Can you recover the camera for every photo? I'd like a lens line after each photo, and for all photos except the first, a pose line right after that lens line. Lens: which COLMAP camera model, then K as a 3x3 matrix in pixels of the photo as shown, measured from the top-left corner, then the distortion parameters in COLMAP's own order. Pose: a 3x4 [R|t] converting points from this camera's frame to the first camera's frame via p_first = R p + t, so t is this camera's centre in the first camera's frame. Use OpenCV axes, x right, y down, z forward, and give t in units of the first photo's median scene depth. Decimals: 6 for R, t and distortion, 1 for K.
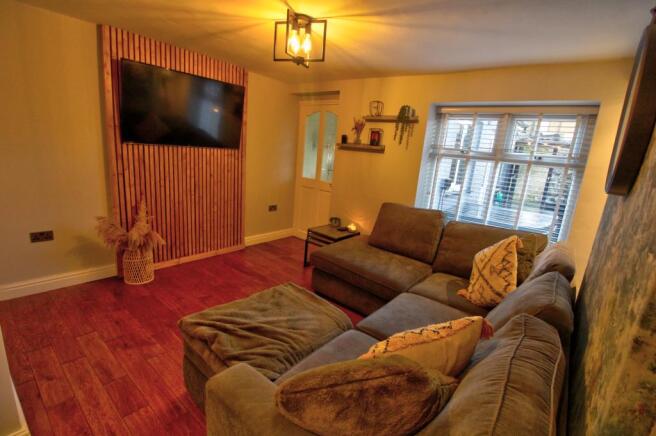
lens RADIAL K [[306.1, 0, 323.8], [0, 306.1, 215.8], [0, 0, 1]] dist [-0.014514, -0.007725]
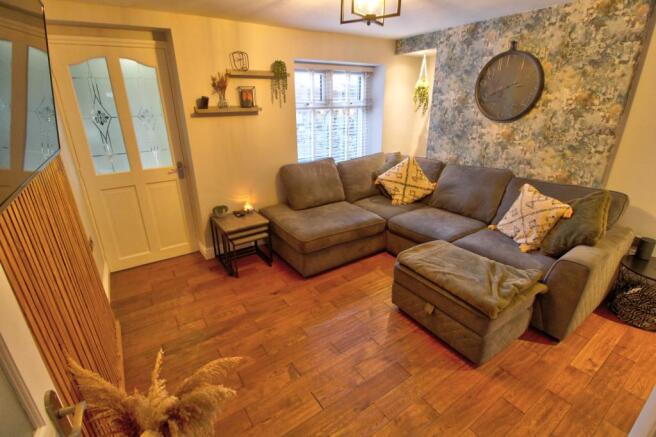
lens RADIAL K [[306.1, 0, 322.5], [0, 306.1, 219.2], [0, 0, 1]] dist [-0.014514, -0.007725]
pose [[0.275845, -0.429257, 0.860028, -0.663843], [0.246379, 0.896426, 0.368400, -0.216741], [-0.929089, 0.110272, 0.353034, 0.548182]]
